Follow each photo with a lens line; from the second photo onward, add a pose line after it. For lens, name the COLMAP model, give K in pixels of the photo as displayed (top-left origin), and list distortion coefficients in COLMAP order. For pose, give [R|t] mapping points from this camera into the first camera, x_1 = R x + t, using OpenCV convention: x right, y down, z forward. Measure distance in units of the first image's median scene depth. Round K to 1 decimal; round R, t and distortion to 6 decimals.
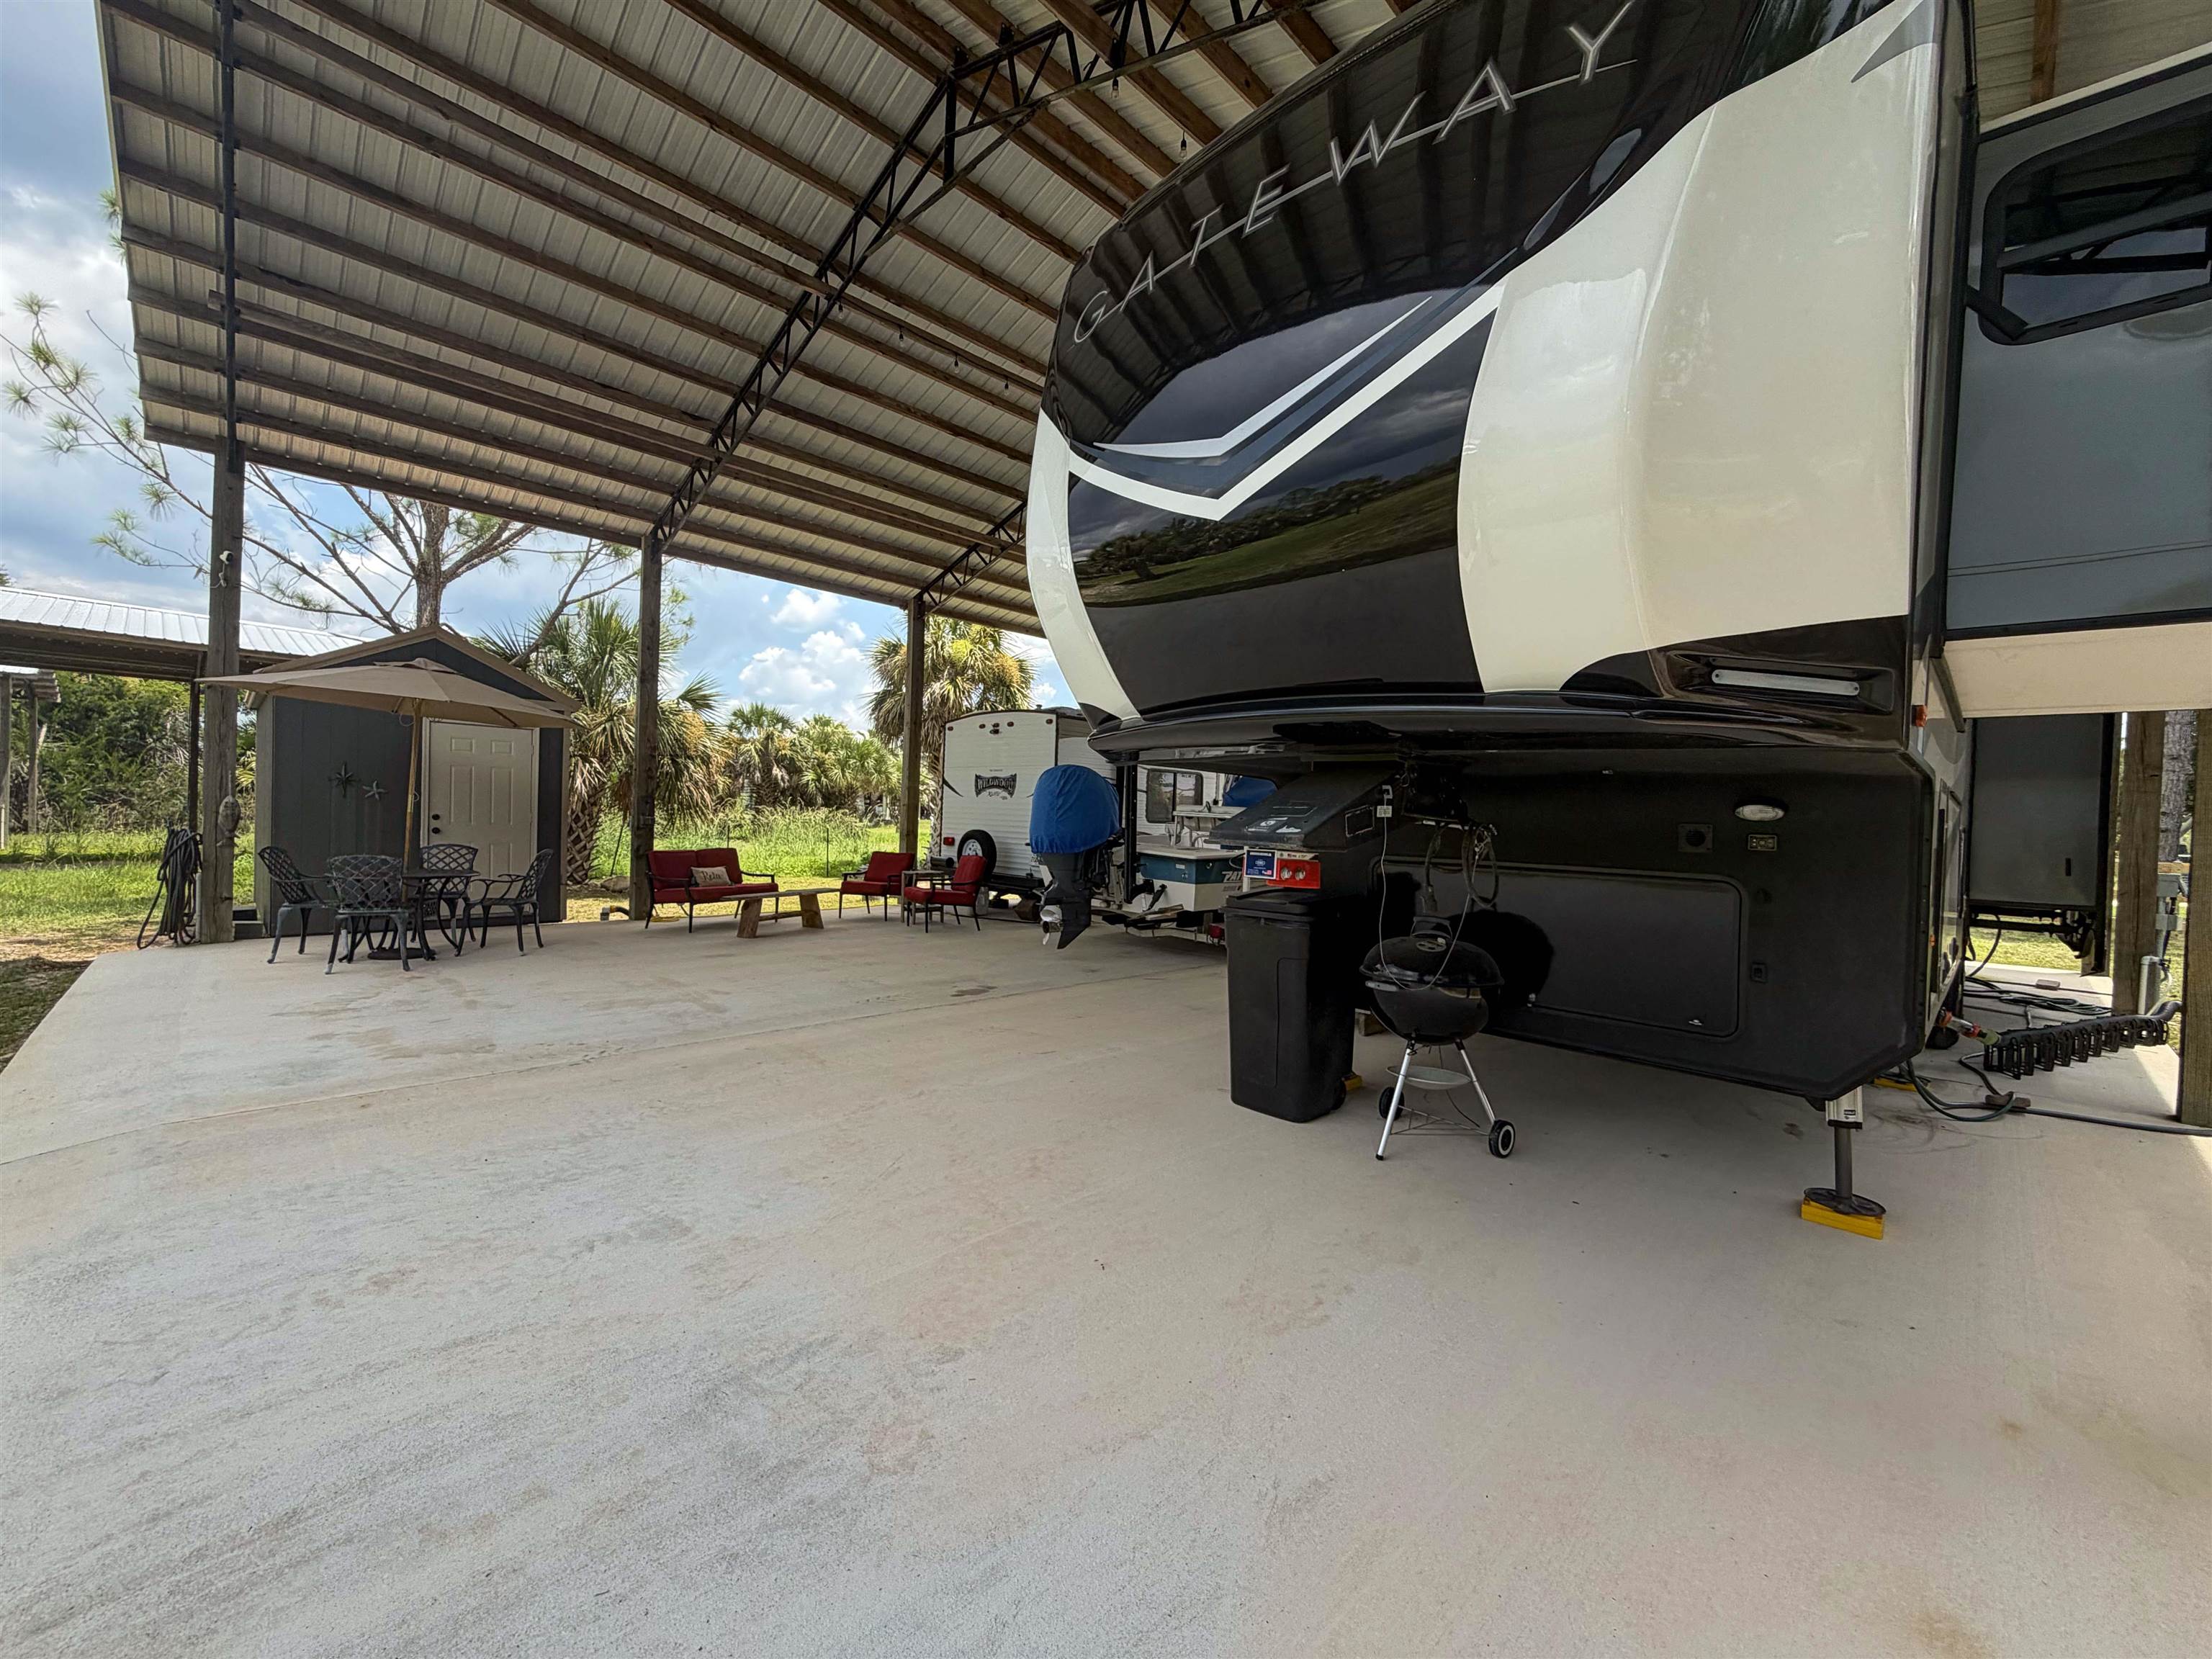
lens RADIAL K [[887.4, 0, 1096.8], [0, 887.4, 836.3], [0, 0, 1]] dist [-0.000539, 0.000045]
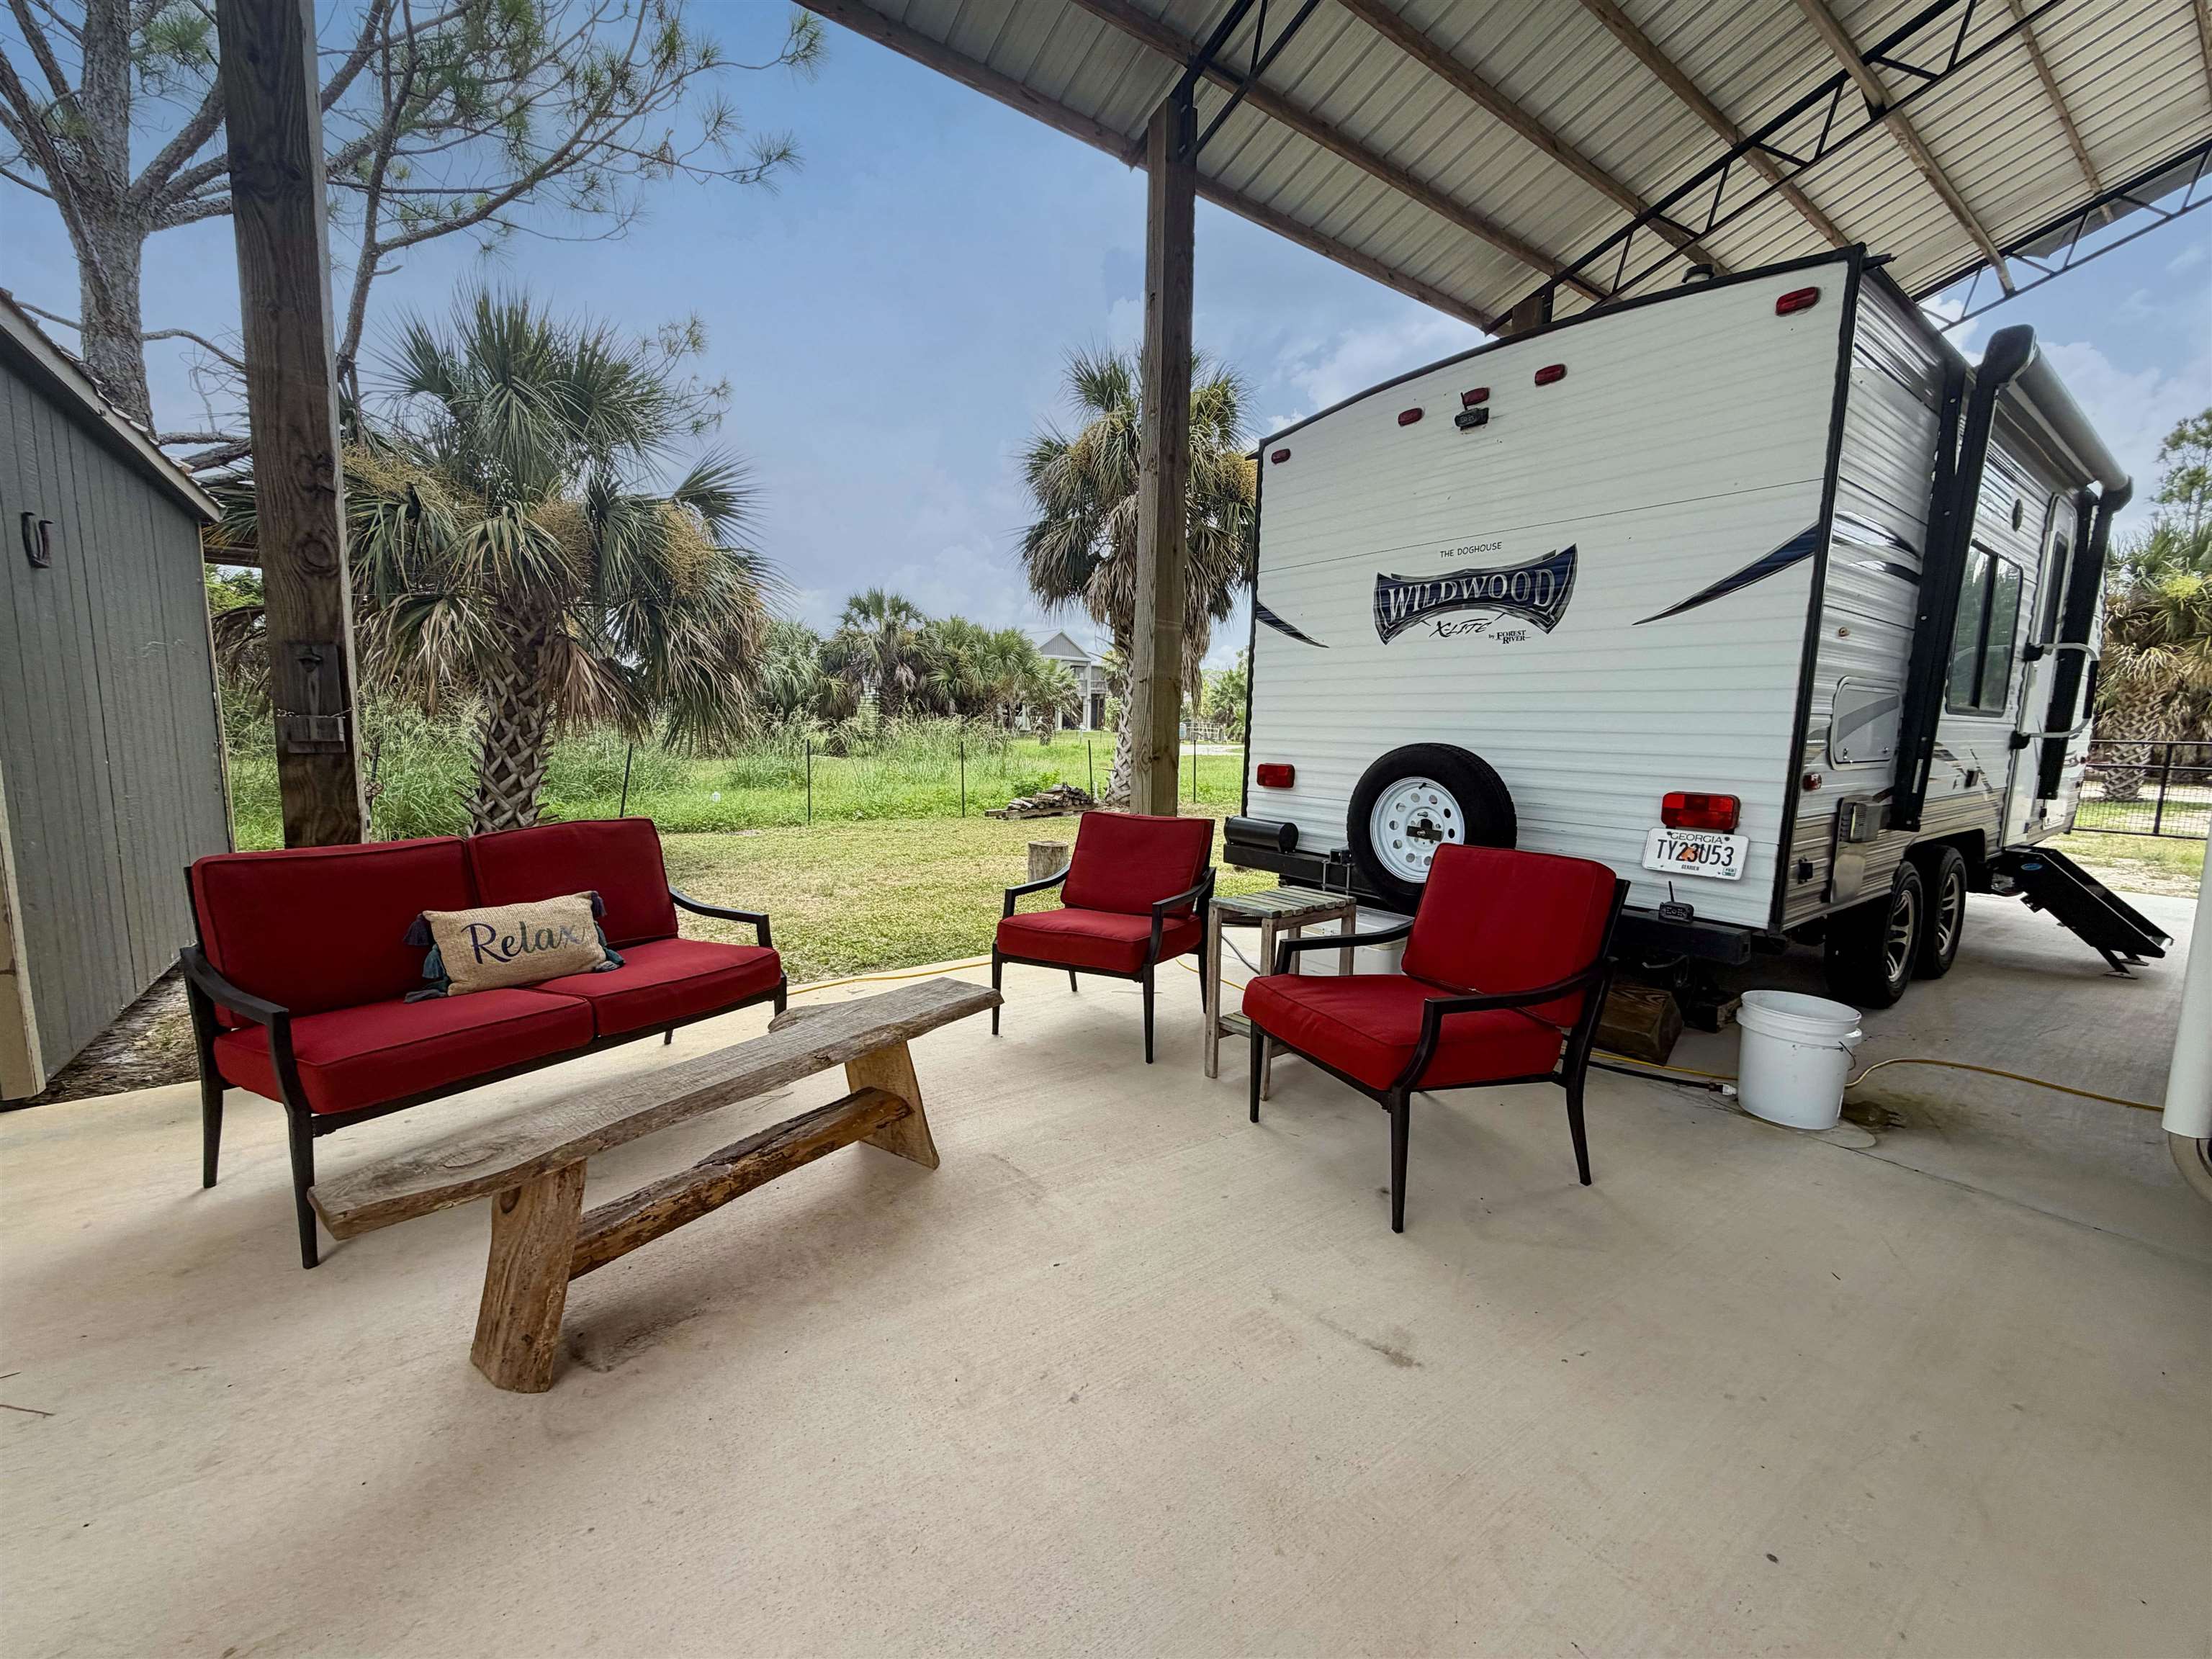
lens RADIAL K [[887.4, 0, 1096.8], [0, 887.4, 836.3], [0, 0, 1]] dist [-0.000539, 0.000045]
pose [[0.988833, 0.001506, -0.149019, -0.141343], [0.013646, 0.994833, 0.100605, -0.005539], [0.148401, -0.101515, 0.983703, 0.479529]]
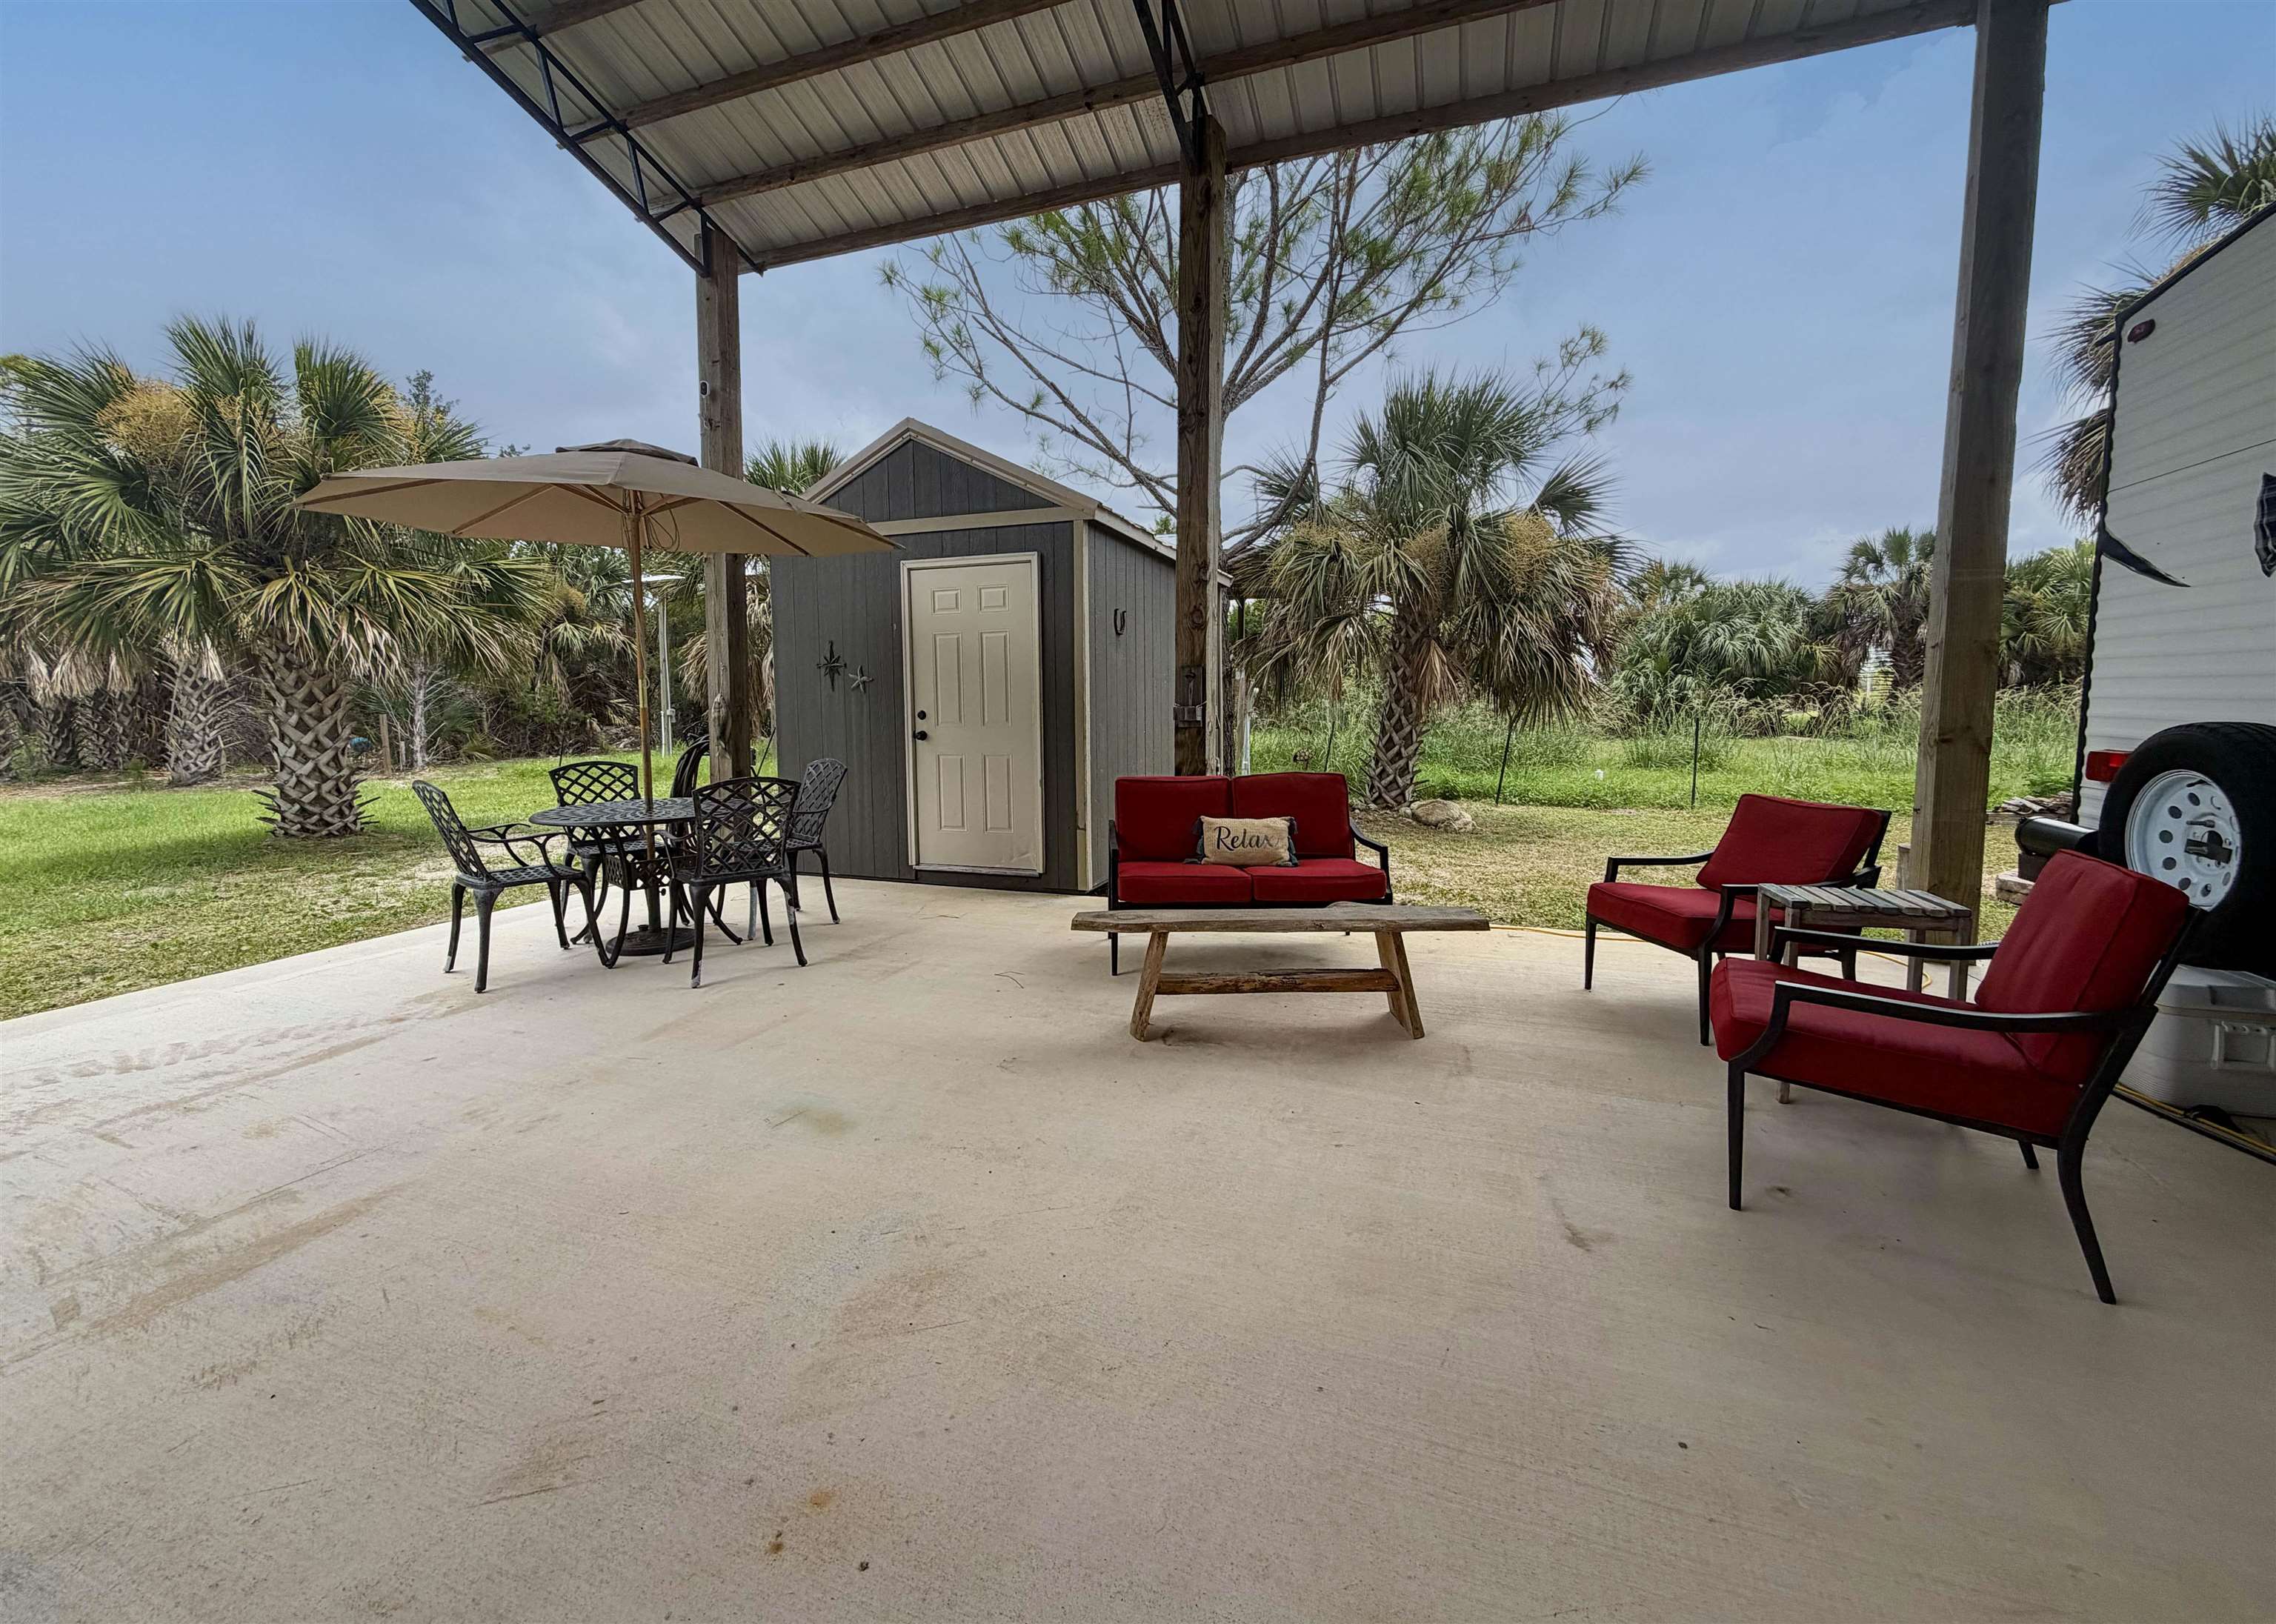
lens RADIAL K [[912.9, 0, 1133.9], [0, 912.9, 778.4], [0, 0, 1]] dist [0.002371, 0.000268]
pose [[0.434308, 0.042313, -0.899770, -0.036258], [0.003730, 0.998803, 0.048770, -0.004036], [0.900757, -0.024537, 0.433630, 0.472068]]
